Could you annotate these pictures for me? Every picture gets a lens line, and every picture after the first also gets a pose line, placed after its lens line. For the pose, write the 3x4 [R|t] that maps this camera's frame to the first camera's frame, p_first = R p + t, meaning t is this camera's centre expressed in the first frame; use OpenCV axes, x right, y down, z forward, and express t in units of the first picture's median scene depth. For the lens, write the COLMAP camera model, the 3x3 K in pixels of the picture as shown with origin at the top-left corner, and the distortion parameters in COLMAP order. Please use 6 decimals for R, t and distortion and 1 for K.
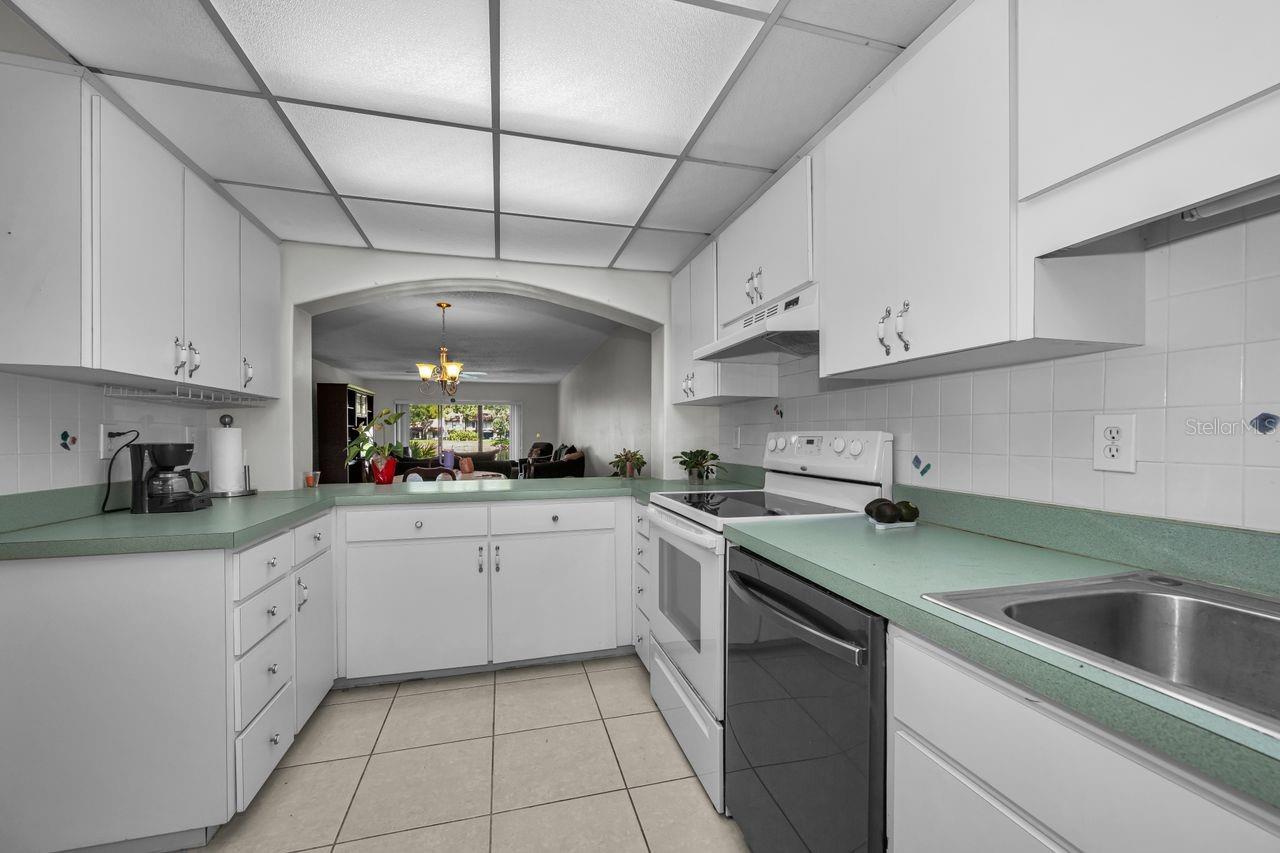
lens RADIAL K [[512.9, 0, 643.2], [0, 512.9, 436.3], [0, 0, 1]] dist [0.001409, 0.000261]
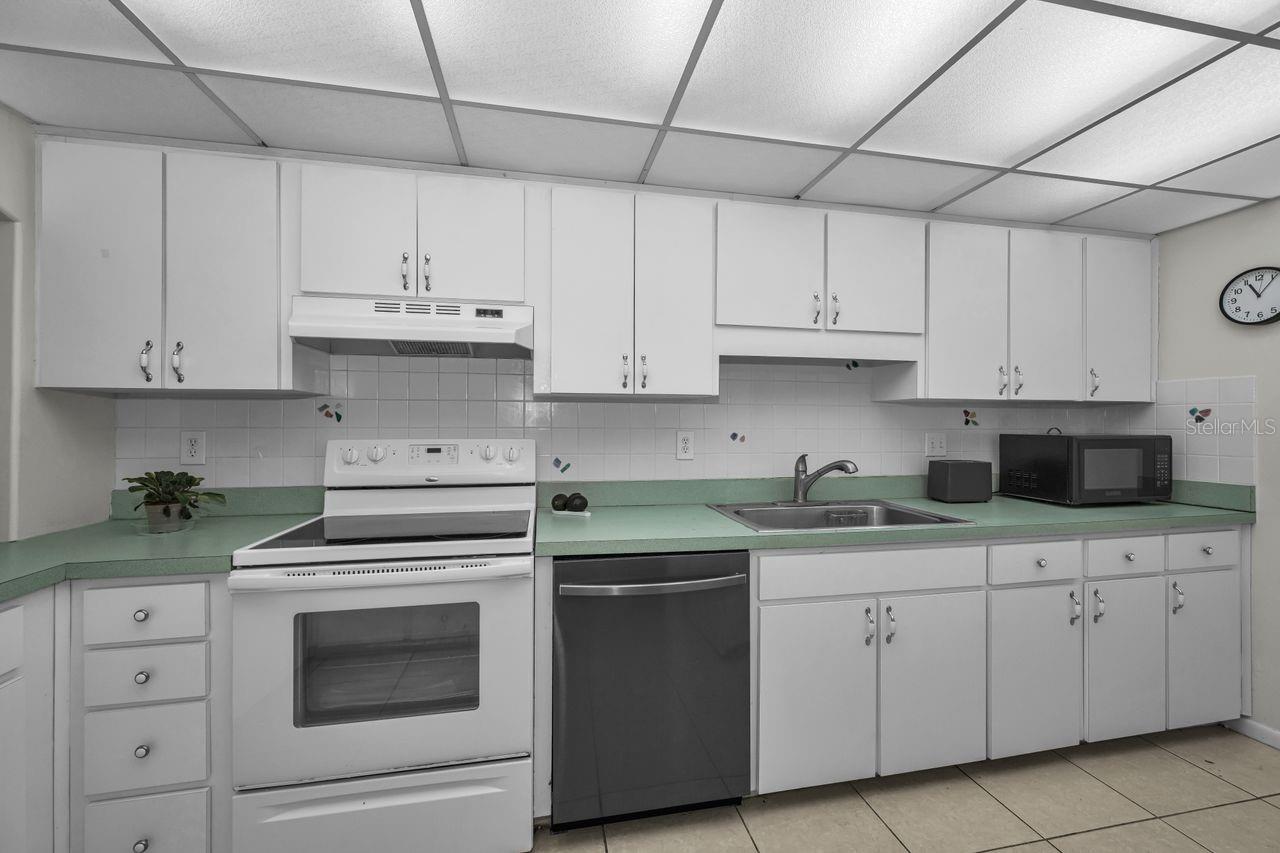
lens RADIAL K [[511.6, 0, 645.1], [0, 511.6, 421.4], [0, 0, 1]] dist [-0.000865, 0.000328]
pose [[0.068086, 0.002964, 0.997675, -0.594299], [-0.000475, 0.999996, -0.002938, -0.040693], [-0.997679, -0.000274, 0.068087, 0.552109]]
